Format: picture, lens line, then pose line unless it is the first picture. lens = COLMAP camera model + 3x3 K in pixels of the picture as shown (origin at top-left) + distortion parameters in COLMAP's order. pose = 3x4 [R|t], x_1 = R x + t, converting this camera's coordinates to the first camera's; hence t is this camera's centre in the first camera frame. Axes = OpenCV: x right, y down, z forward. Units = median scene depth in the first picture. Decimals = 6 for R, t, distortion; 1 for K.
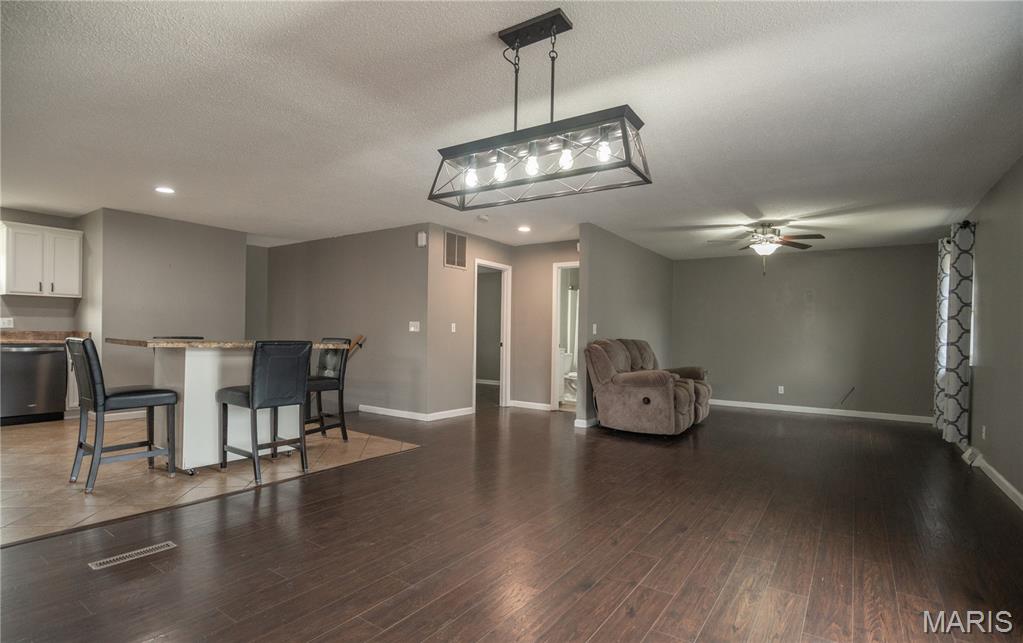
lens RADIAL K [[491.6, 0, 513.9], [0, 491.6, 342.6], [0, 0, 1]] dist [-0.010877, -0.000221]
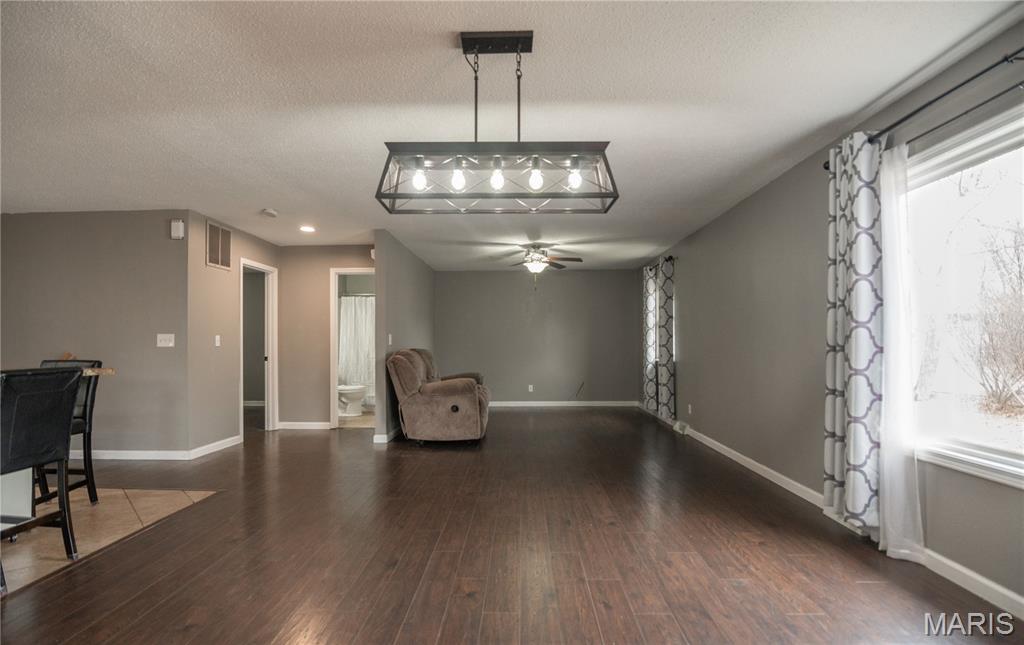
lens RADIAL K [[492.1, 0, 514.4], [0, 492.1, 343.6], [0, 0, 1]] dist [-0.010877, -0.000221]
pose [[0.847835, -0.022793, 0.529770, -0.149160], [0.028769, 0.999581, -0.003035, -0.009818], [-0.529479, 0.017814, 0.848136, 0.052079]]
